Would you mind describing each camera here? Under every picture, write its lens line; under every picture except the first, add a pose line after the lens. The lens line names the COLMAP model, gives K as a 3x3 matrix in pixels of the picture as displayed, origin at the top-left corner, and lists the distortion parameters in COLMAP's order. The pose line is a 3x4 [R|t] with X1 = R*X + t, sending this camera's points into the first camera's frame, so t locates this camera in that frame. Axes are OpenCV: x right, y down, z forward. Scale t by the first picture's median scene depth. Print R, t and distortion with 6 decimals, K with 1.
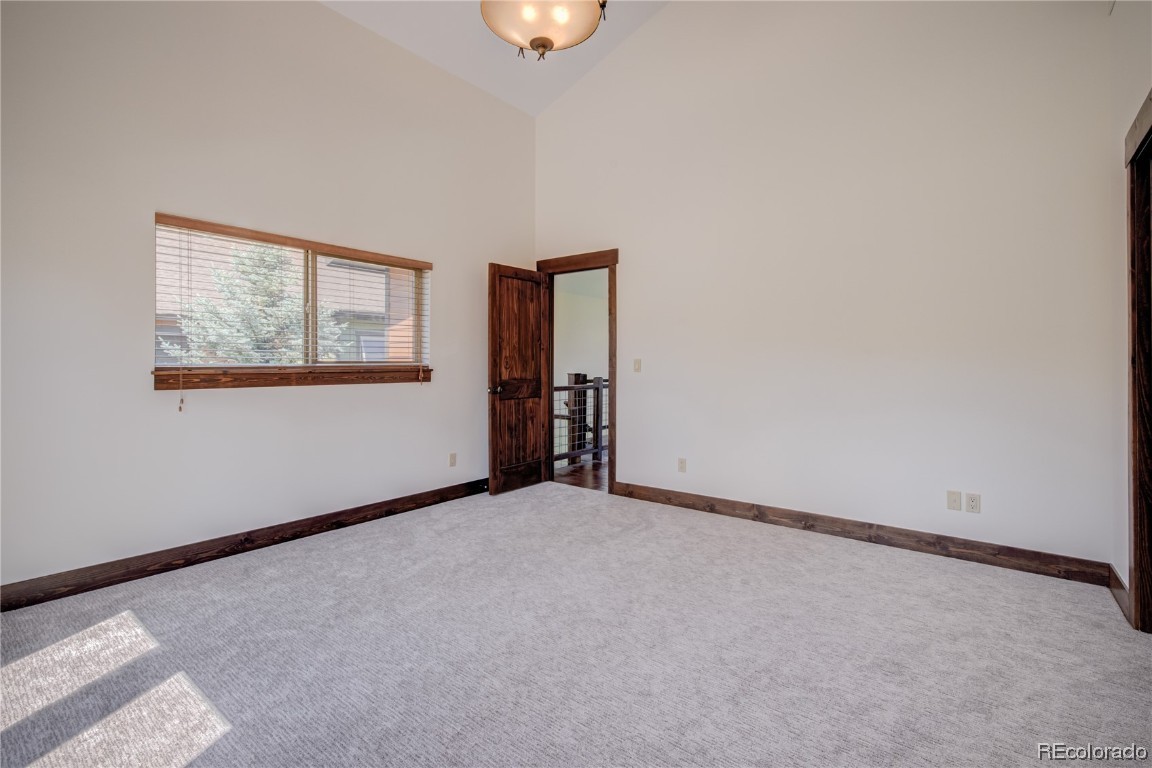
lens RADIAL K [[537.4, 0, 579.2], [0, 537.4, 377.7], [0, 0, 1]] dist [-0.005784, 0.004492]
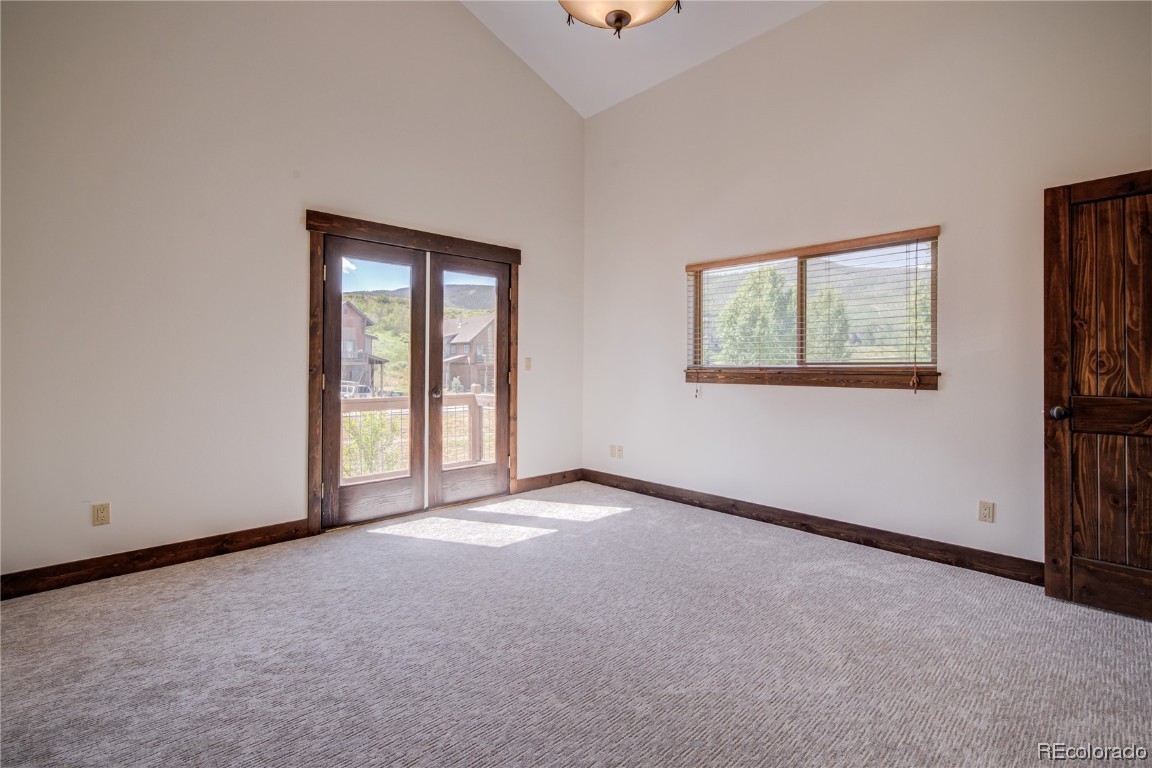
lens RADIAL K [[537.4, 0, 596.9], [0, 537.4, 363.8], [0, 0, 1]] dist [-0.005784, 0.004492]
pose [[-0.141325, -0.002690, -0.989960, 0.559323], [-0.026494, 0.999648, 0.001066, -0.017915], [0.989609, 0.026379, -0.141347, 0.716306]]
